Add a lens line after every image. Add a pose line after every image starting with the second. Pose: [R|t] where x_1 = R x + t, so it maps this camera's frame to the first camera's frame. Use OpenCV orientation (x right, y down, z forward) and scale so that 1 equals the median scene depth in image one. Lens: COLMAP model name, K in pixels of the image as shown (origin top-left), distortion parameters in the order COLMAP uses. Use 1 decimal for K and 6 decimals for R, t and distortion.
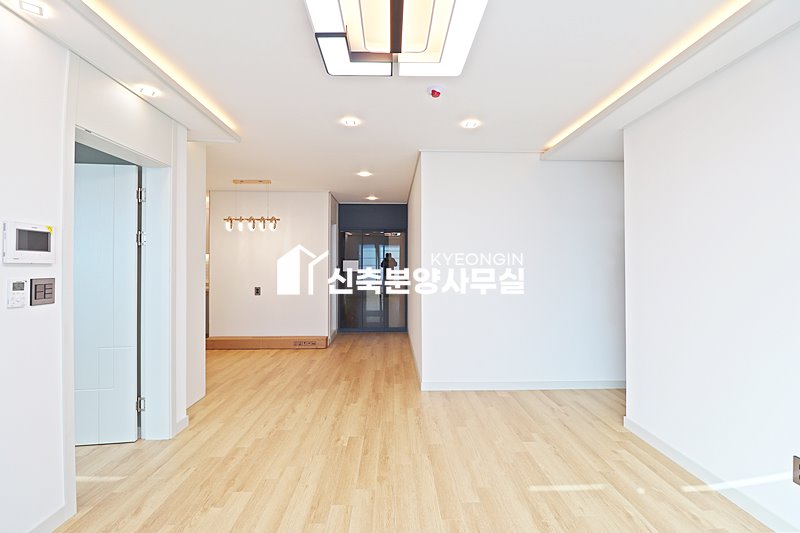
lens RADIAL K [[368.1, 0, 399.3], [0, 368.1, 259.1], [0, 0, 1]] dist [-0.001678, -0.013681]
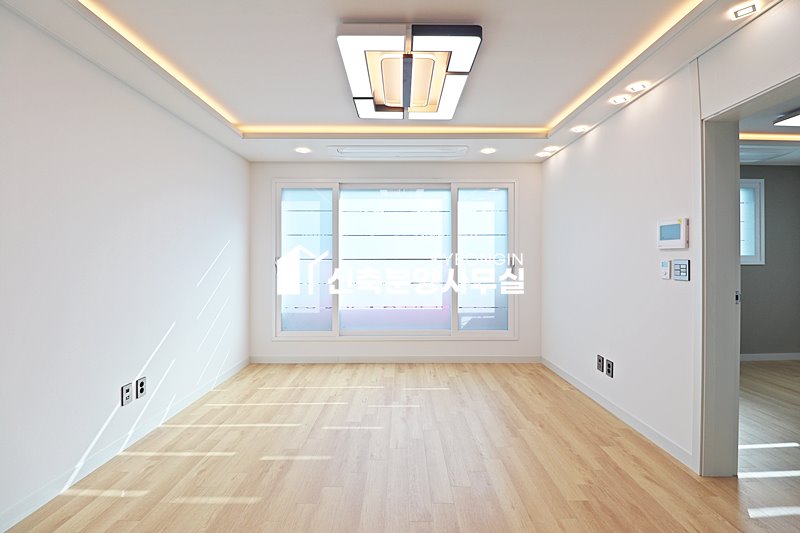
lens RADIAL K [[368.1, 0, 399.3], [0, 368.1, 259.1], [0, 0, 1]] dist [-0.001678, -0.013681]
pose [[-0.999603, 0.001277, 0.028138, -0.010399], [0.000826, 0.999871, -0.016033, 0.044095], [-0.028155, -0.016003, -0.999475, 1.462038]]
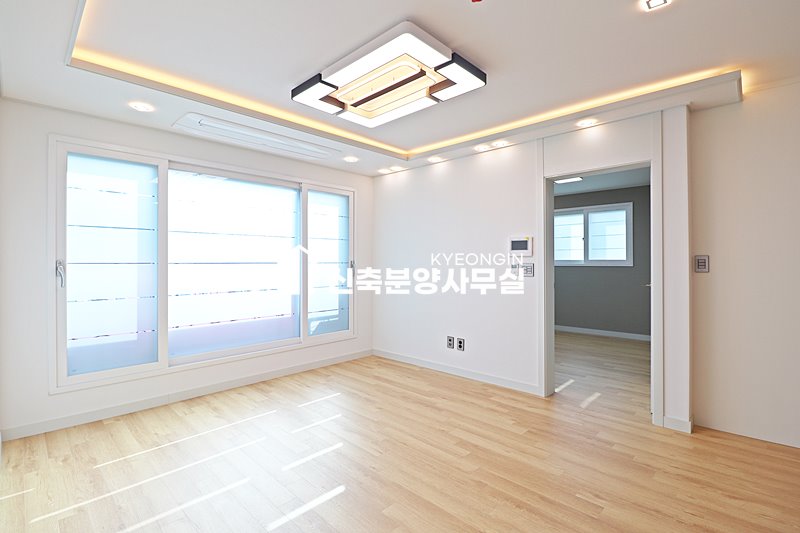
lens RADIAL K [[374.2, 0, 401.1], [0, 374.2, 258.4], [0, 0, 1]] dist [0.001492, -0.013990]
pose [[-0.711844, -0.006364, -0.702309, 0.614791], [0.012302, 0.999693, -0.021527, 0.038992], [0.702230, -0.023964, -0.711547, 1.250785]]
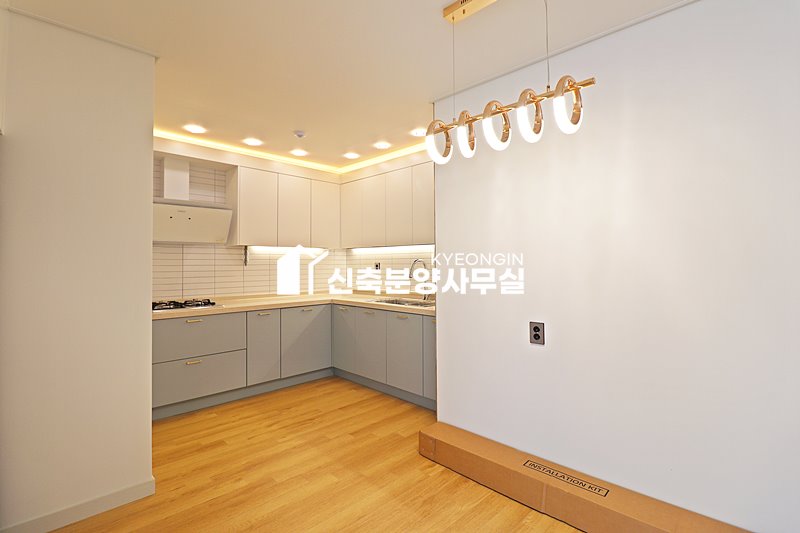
lens RADIAL K [[368.1, 0, 399.3], [0, 368.1, 259.1], [0, 0, 1]] dist [-0.001678, -0.013681]
pose [[0.682308, -0.017397, -0.730858, -0.451699], [0.017260, 0.999821, -0.007686, 0.027432], [0.730861, -0.007371, 0.682486, 1.397108]]
